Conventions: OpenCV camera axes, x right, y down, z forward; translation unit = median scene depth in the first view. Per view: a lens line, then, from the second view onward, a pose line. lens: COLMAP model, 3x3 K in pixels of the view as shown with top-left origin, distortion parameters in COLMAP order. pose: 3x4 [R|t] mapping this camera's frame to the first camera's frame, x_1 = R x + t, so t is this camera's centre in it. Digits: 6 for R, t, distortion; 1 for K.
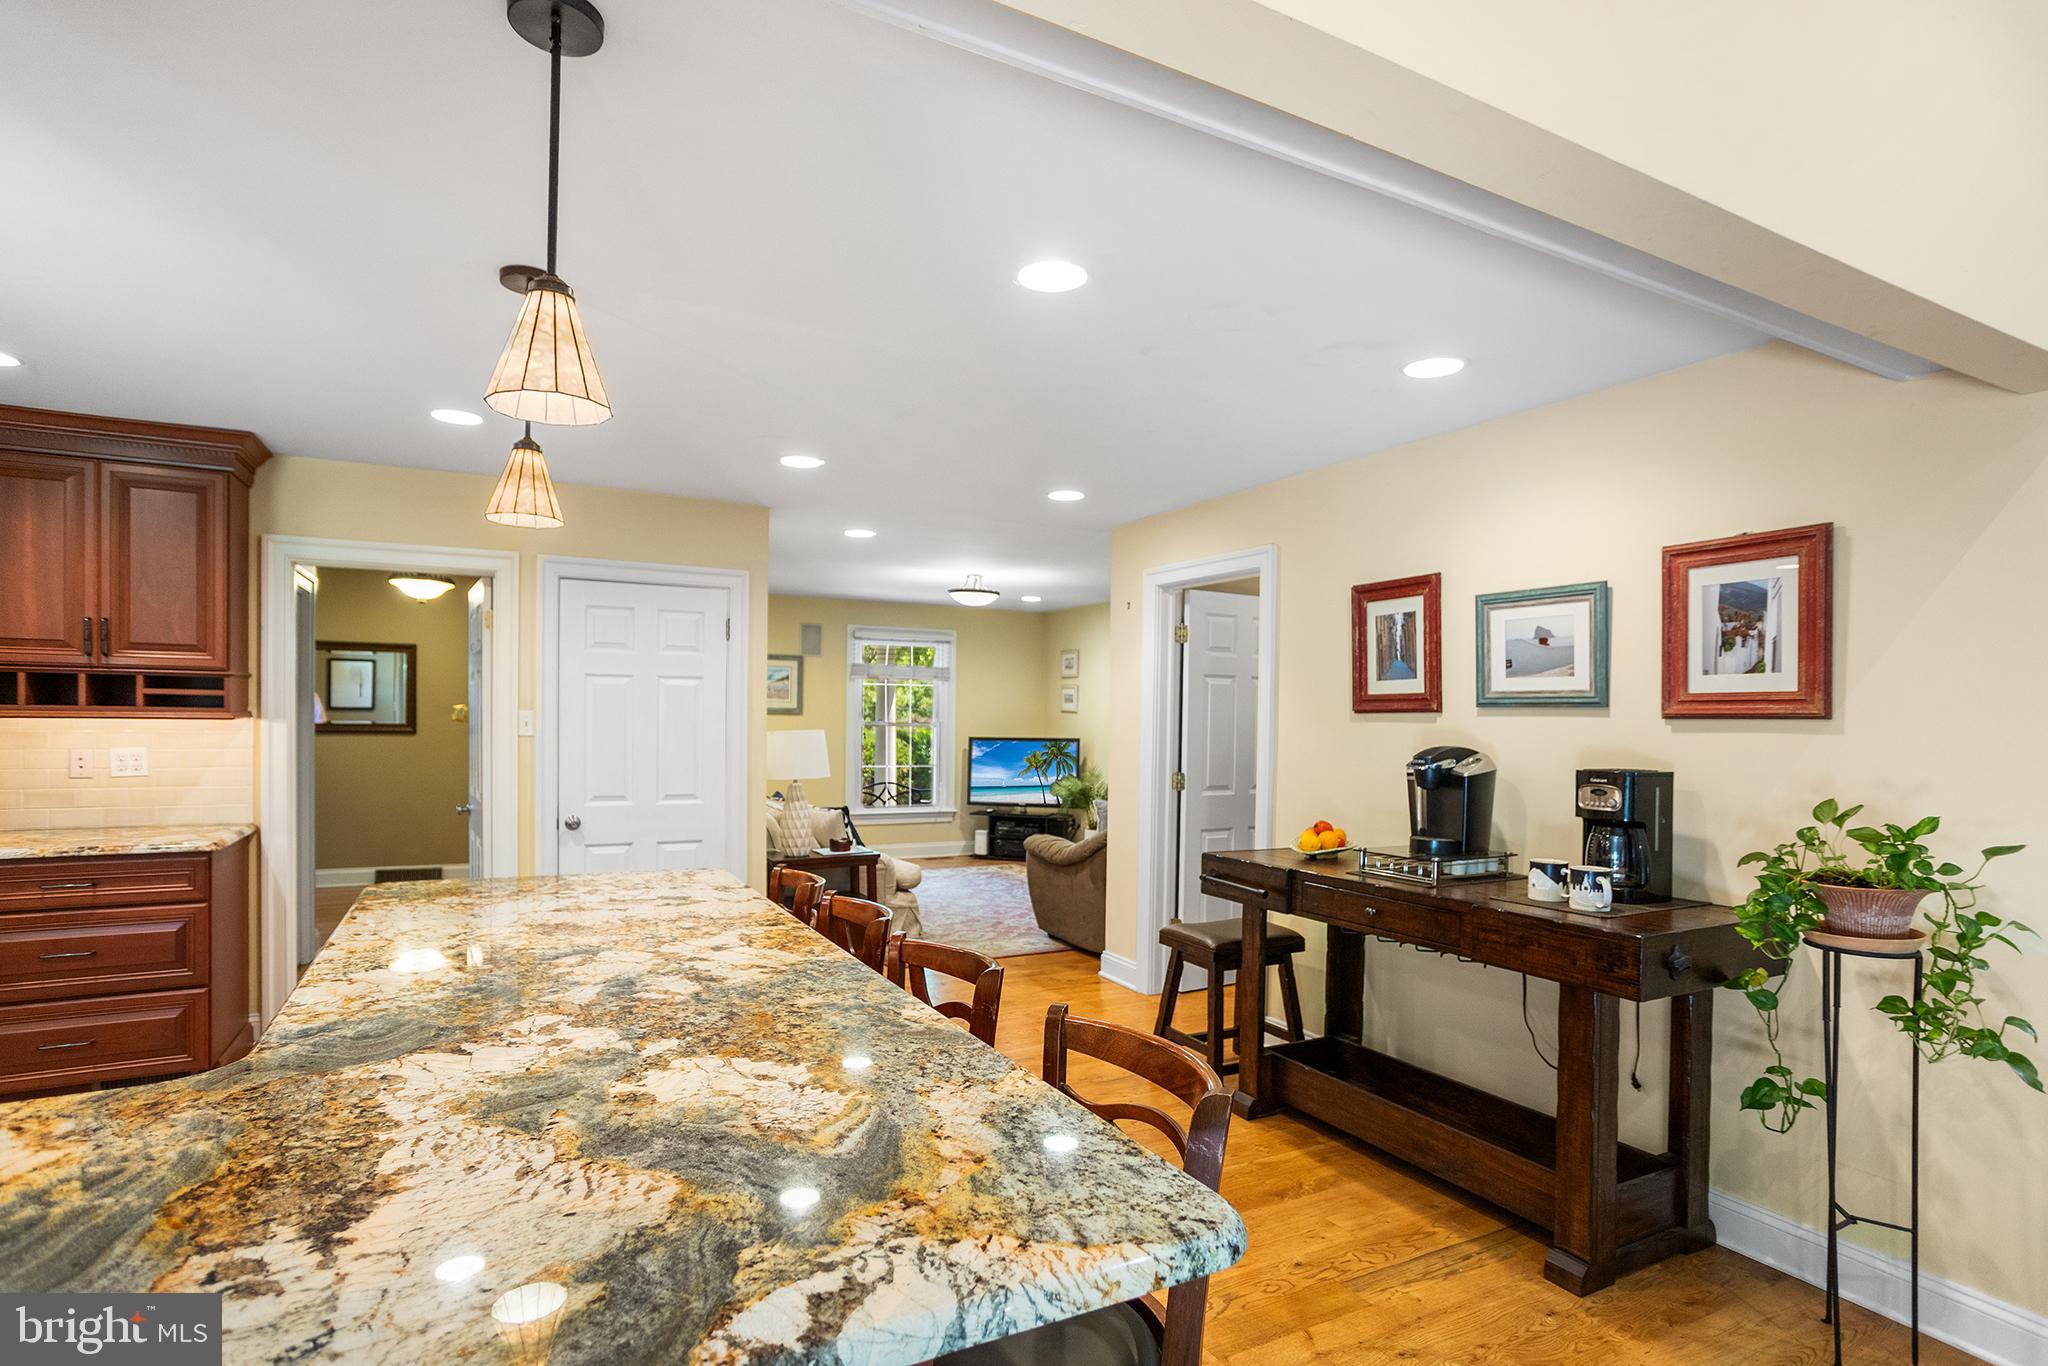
lens RADIAL K [[1007.3, 0, 1023.0], [0, 1007.3, 714.3], [0, 0, 1]] dist [-0.085781, 0.049750]
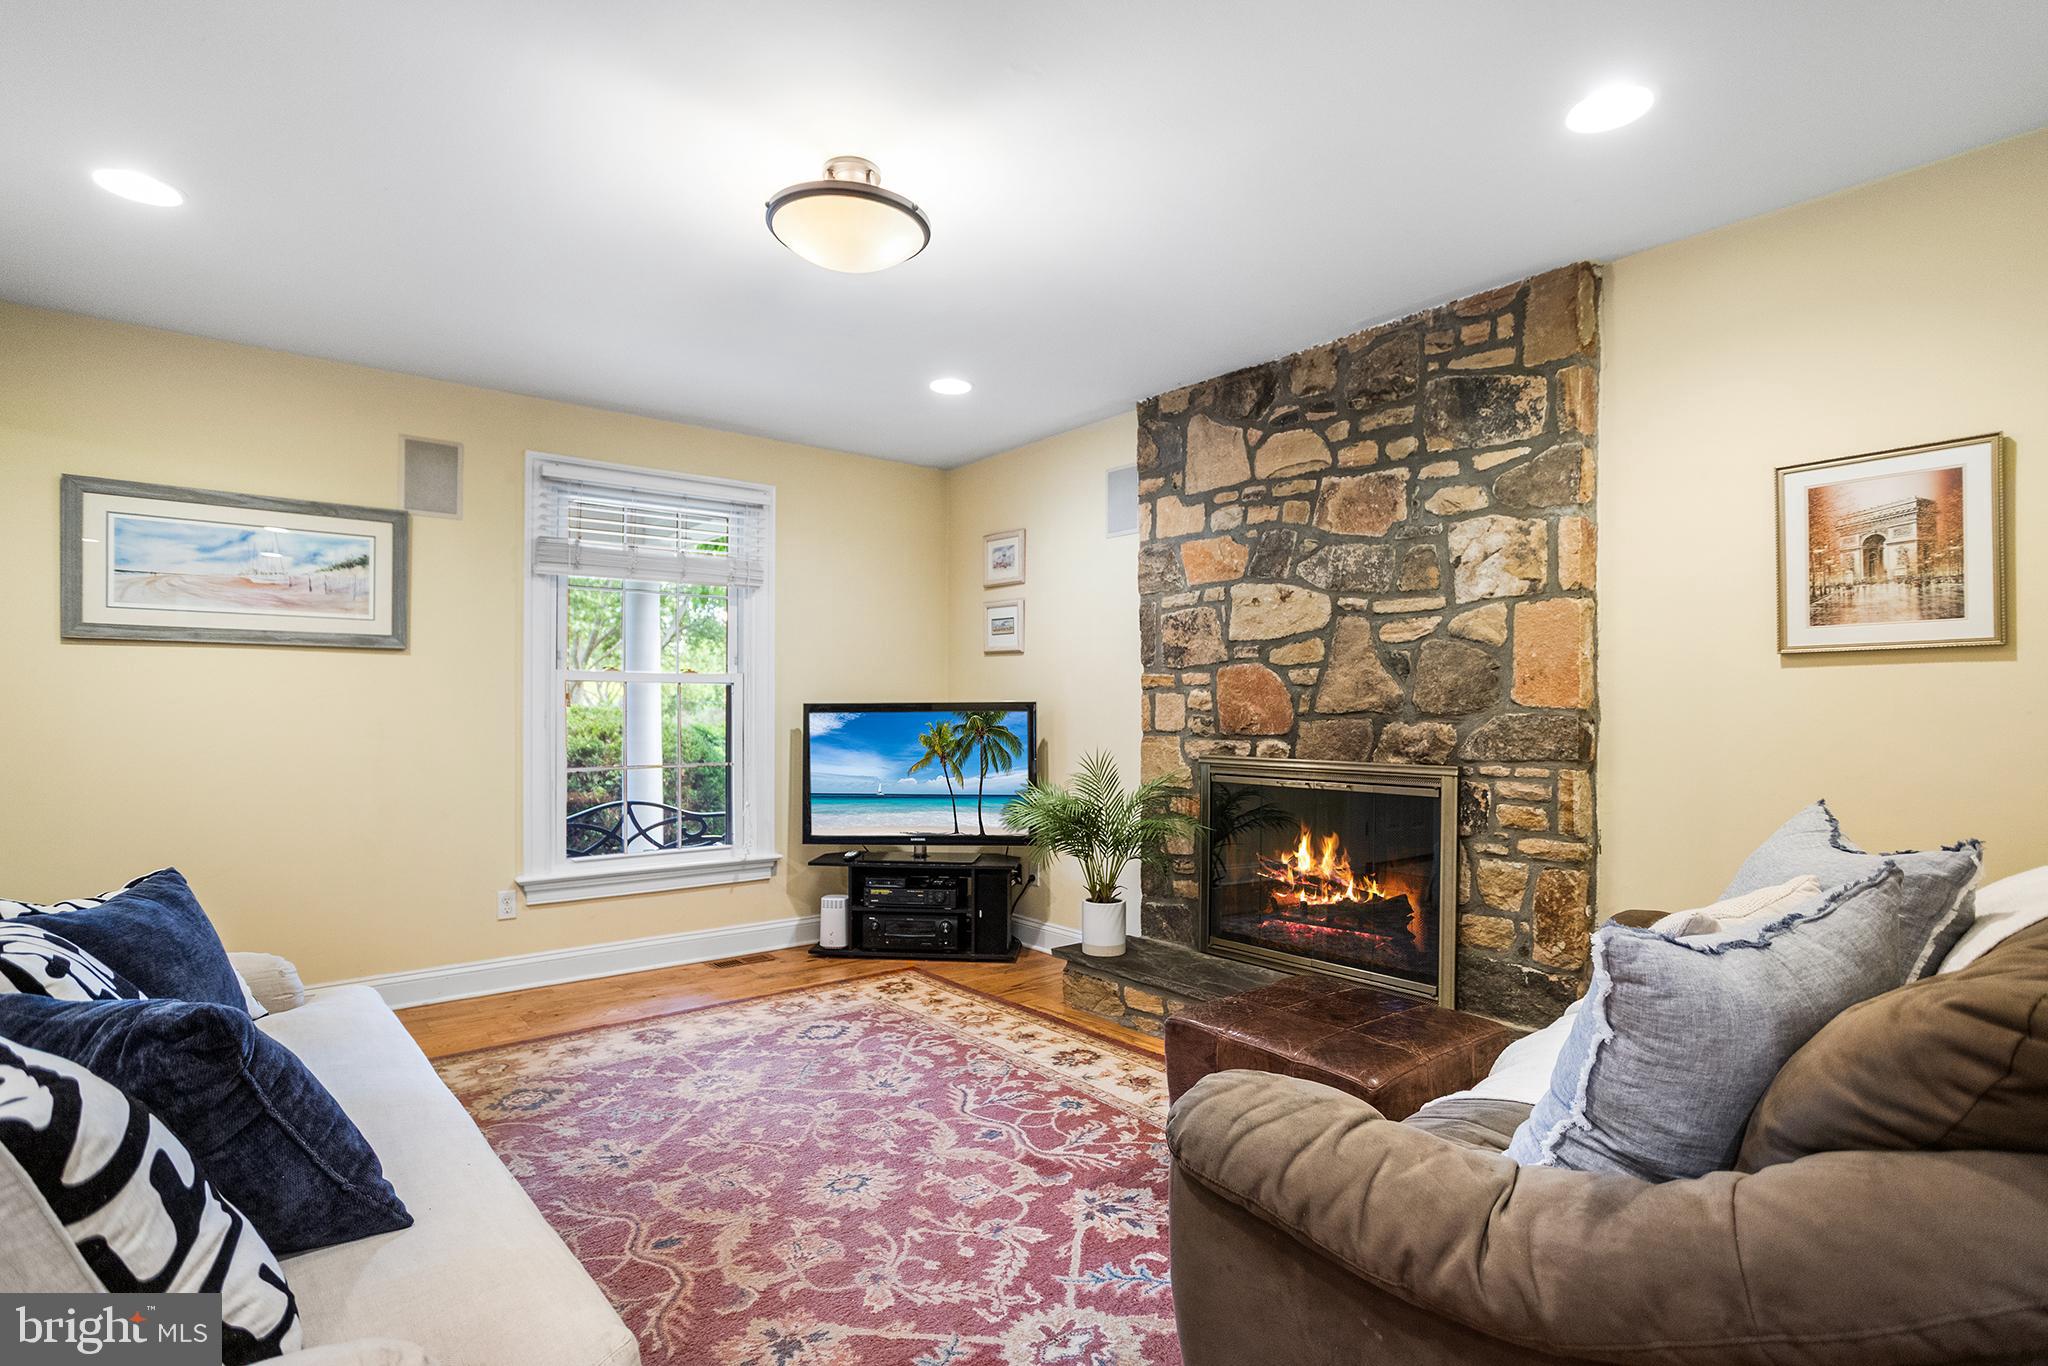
lens RADIAL K [[1007.3, 0, 1023.0], [0, 1007.3, 714.3], [0, 0, 1]] dist [-0.085781, 0.049750]
pose [[0.987287, -0.015028, 0.158236, -0.068972], [0.013938, 0.999871, 0.007993, 0.066964], [-0.158335, -0.005686, 0.987369, 1.330303]]
